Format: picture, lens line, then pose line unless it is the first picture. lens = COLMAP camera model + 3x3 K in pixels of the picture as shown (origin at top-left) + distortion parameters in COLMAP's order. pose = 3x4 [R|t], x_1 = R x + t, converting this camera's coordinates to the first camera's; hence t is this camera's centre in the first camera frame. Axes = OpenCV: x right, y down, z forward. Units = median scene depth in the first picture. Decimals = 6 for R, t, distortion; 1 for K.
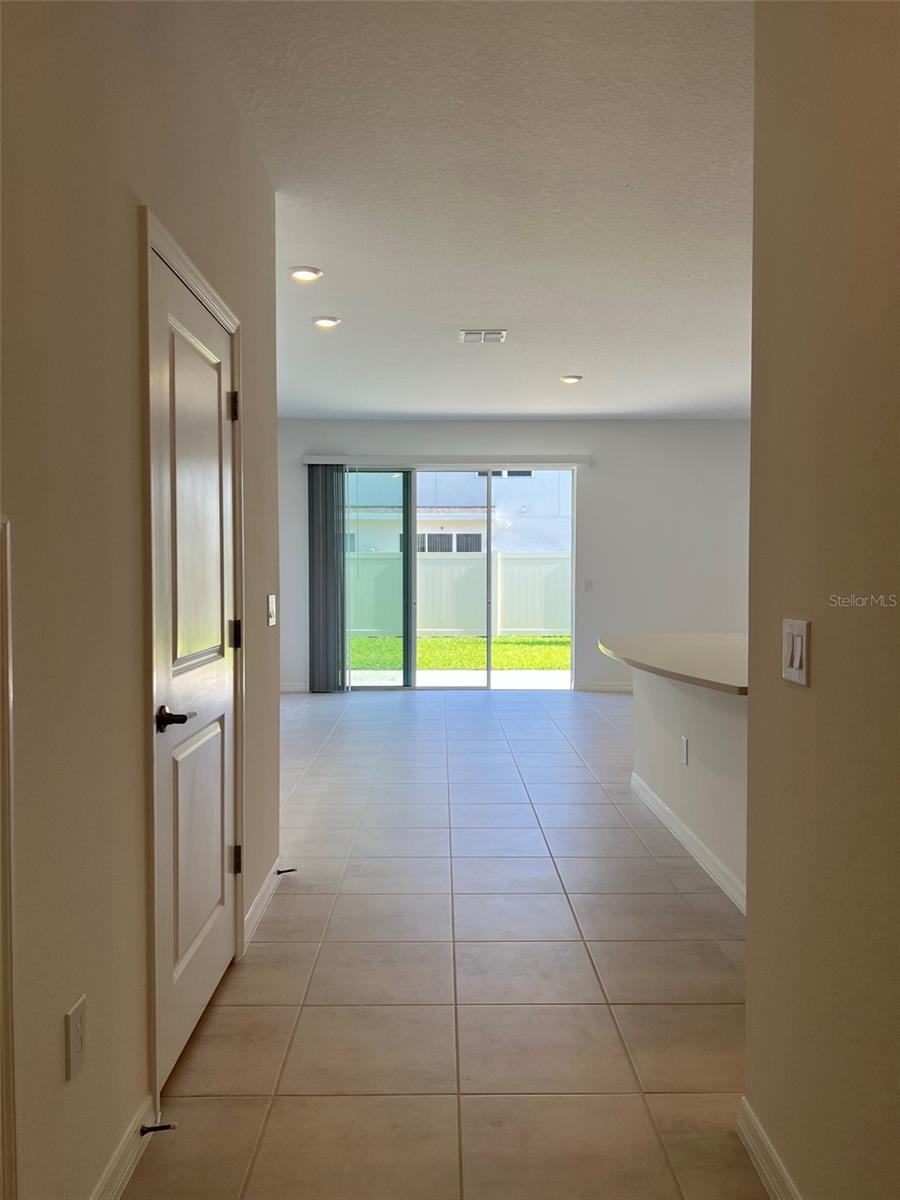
lens RADIAL K [[906.7, 0, 450.5], [0, 906.7, 604.8], [0, 0, 1]] dist [0.031988, -0.024518]
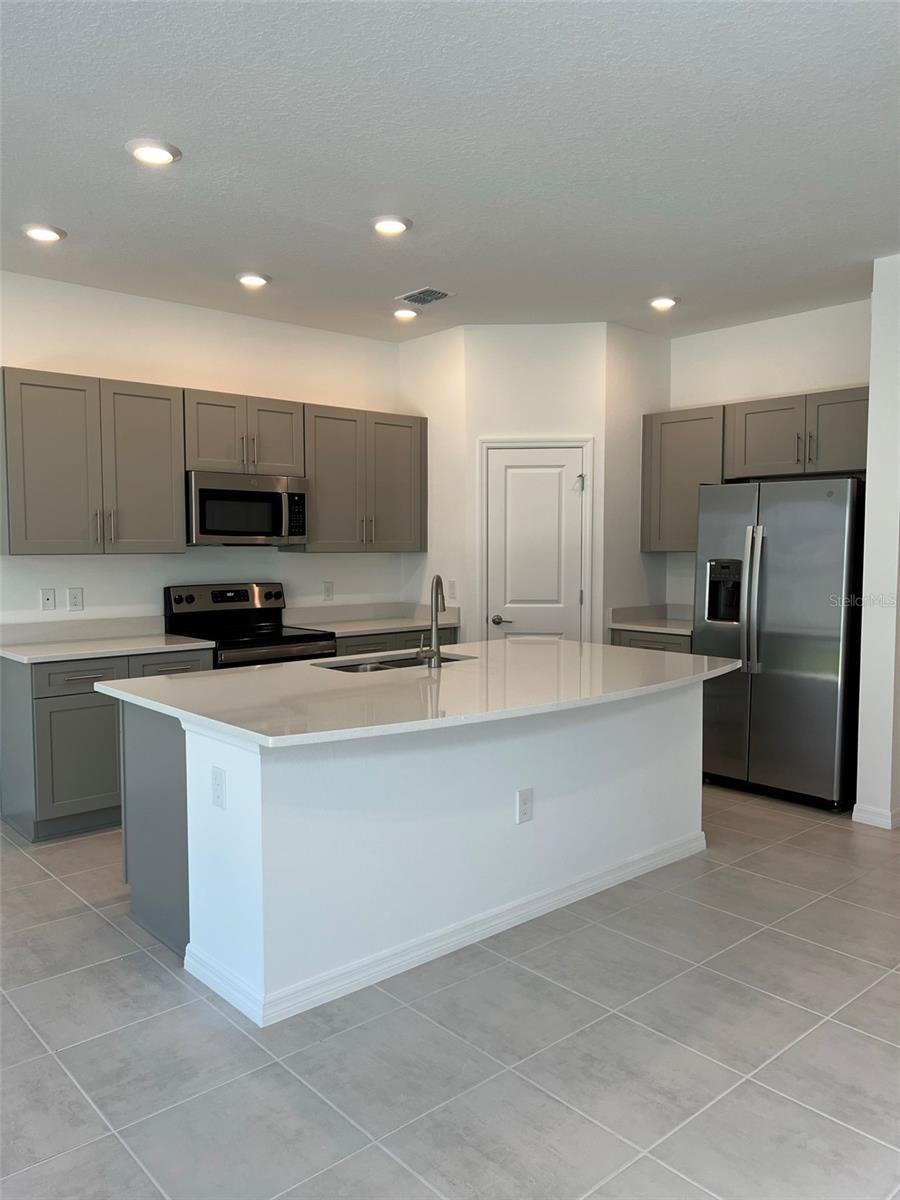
lens RADIAL K [[906.7, 0, 451.5], [0, 906.7, 603.6], [0, 0, 1]] dist [0.031988, -0.024518]
pose [[-0.655164, -0.050118, 0.753823, -0.136003], [0.031083, 0.995164, 0.093178, -0.043516], [-0.754847, 0.084478, -0.650438, 0.708505]]
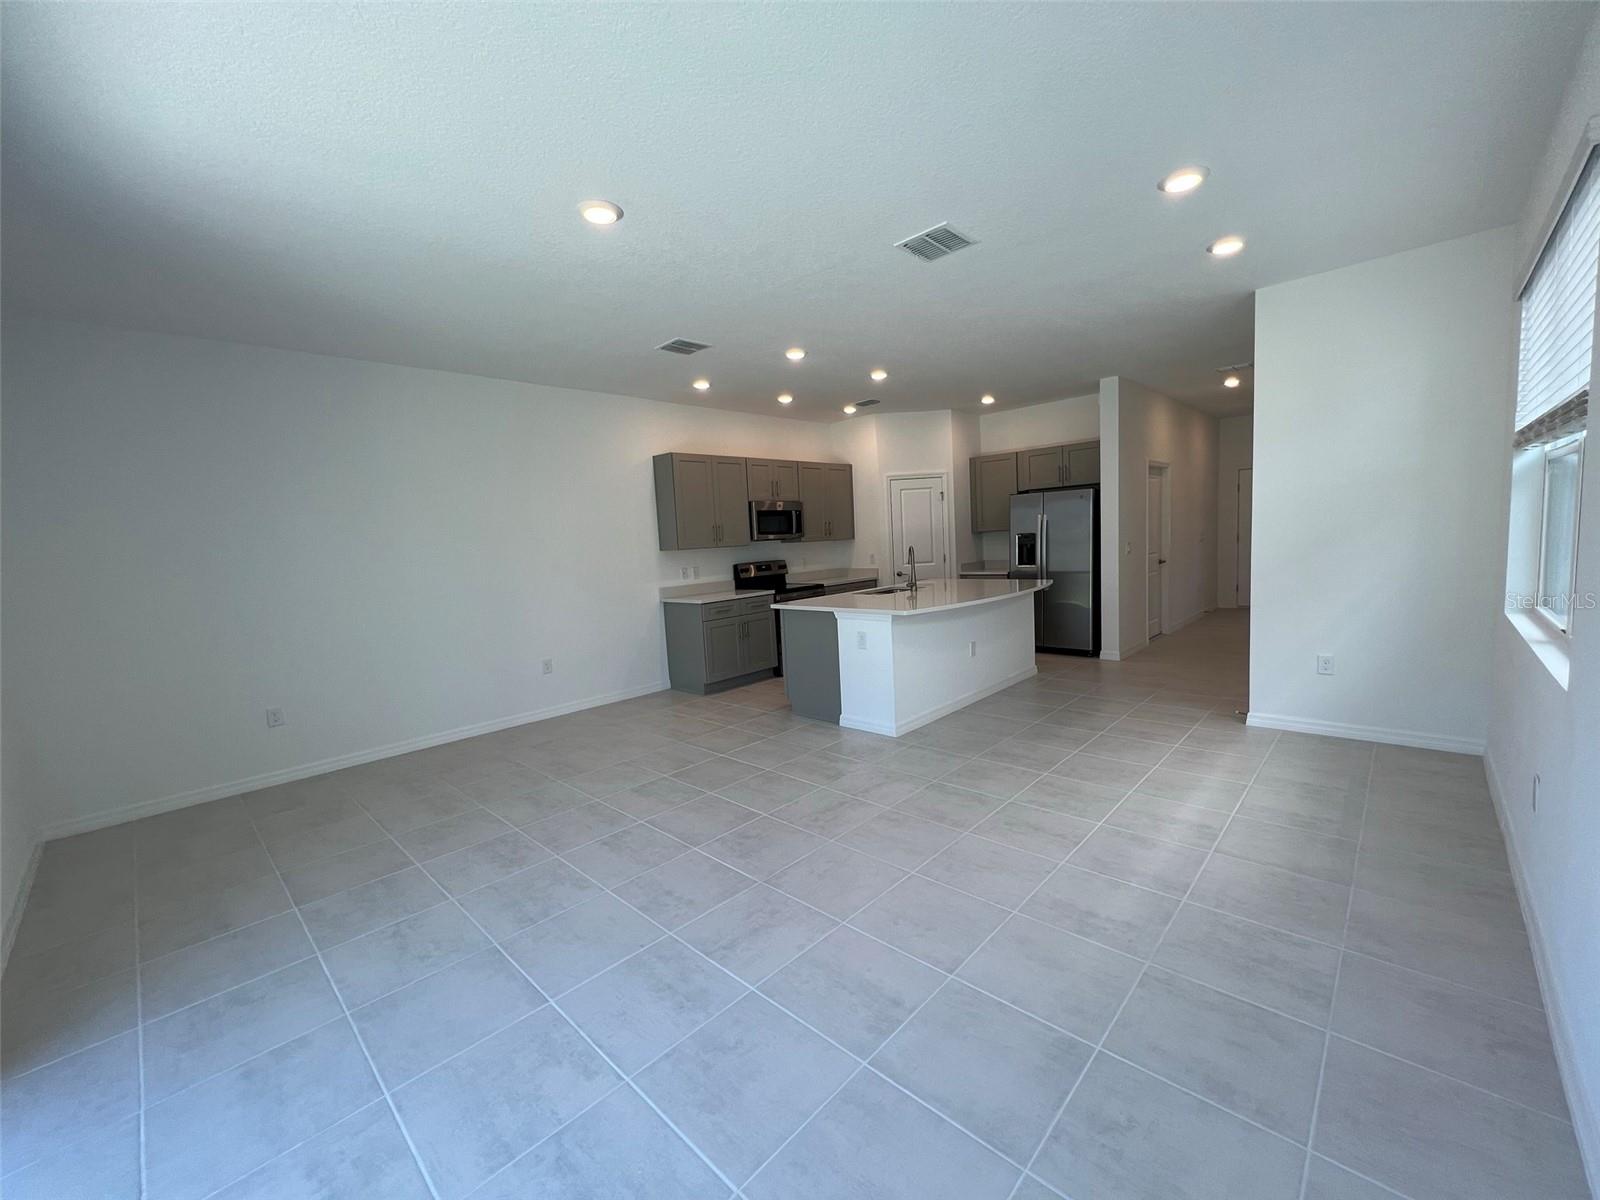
lens RADIAL K [[643.3, 0, 795.1], [0, 643.3, 606.2], [0, 0, 1]] dist [0.002279, 0.001622]
pose [[-0.711377, -0.033802, 0.701998, -0.166452], [0.084040, 0.987585, 0.132717, -0.051797], [-0.697768, 0.153408, -0.699704, 0.951839]]
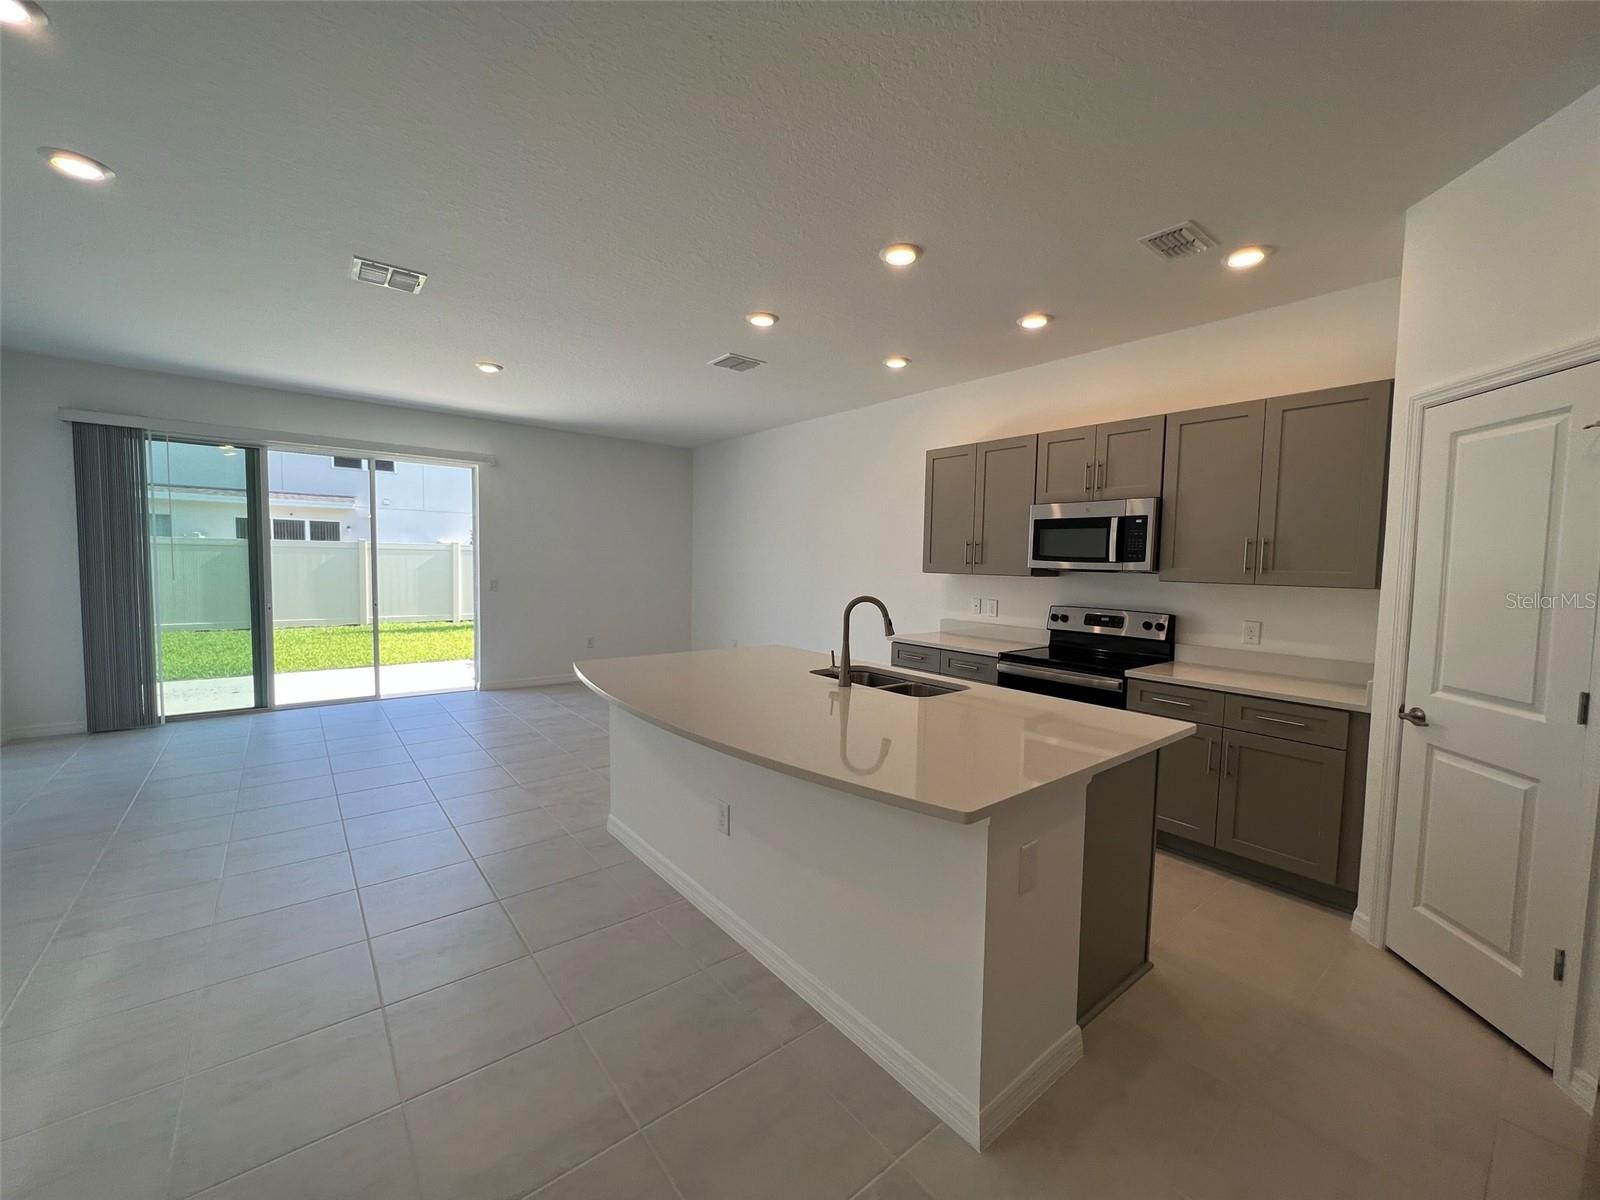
lens RADIAL K [[643.3, 0, 803.7], [0, 643.3, 602.8], [0, 0, 1]] dist [0.002279, 0.001622]
pose [[0.785923, -0.023923, 0.617862, -0.019896], [0.003441, 0.999405, 0.034320, -0.025251], [-0.618315, -0.024847, 0.785537, 0.225314]]
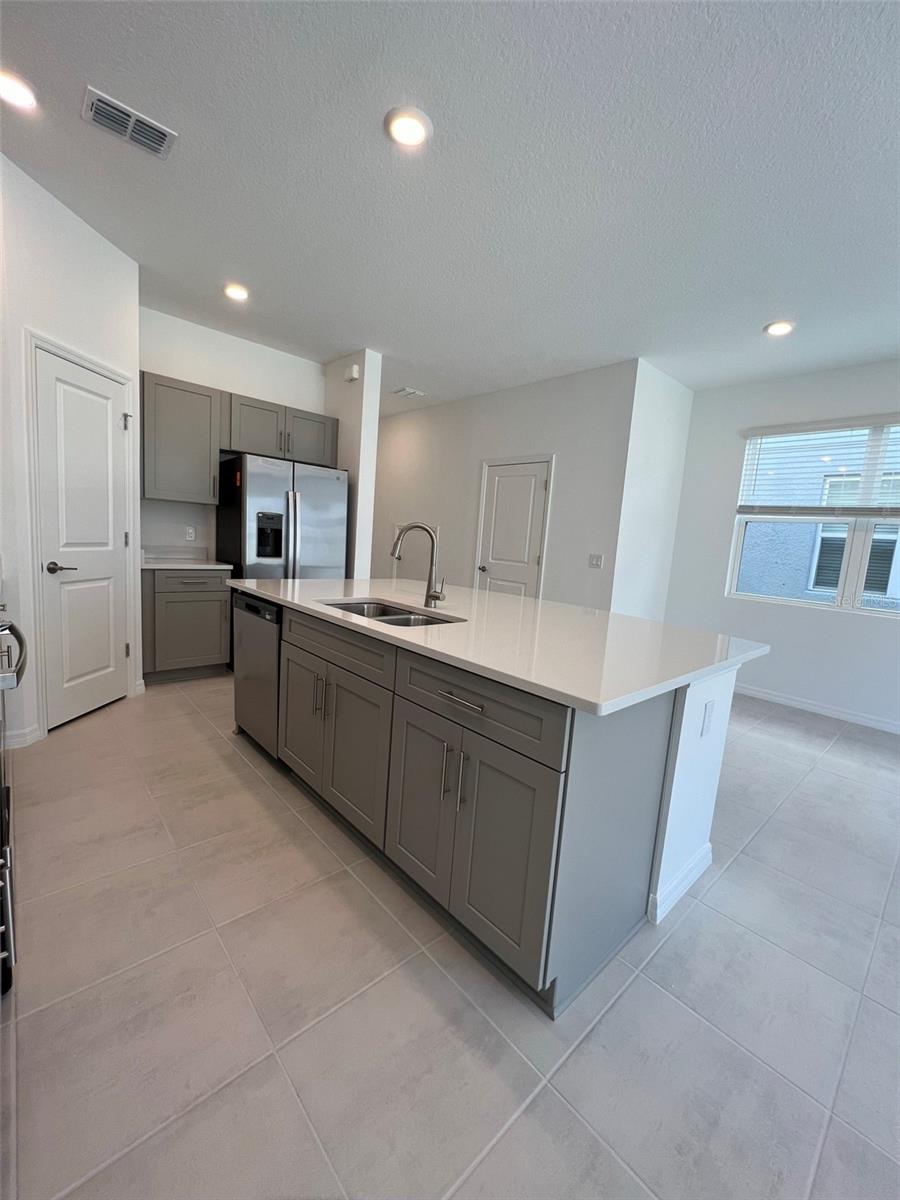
lens RADIAL K [[482.5, 0, 456.9], [0, 482.5, 598.2], [0, 0, 1]] dist [0.002279, 0.001622]
pose [[-0.736824, 0.030458, -0.675399, 0.336967], [-0.097907, 0.983647, 0.151170, -0.019655], [0.668958, 0.177512, -0.721793, 0.634726]]
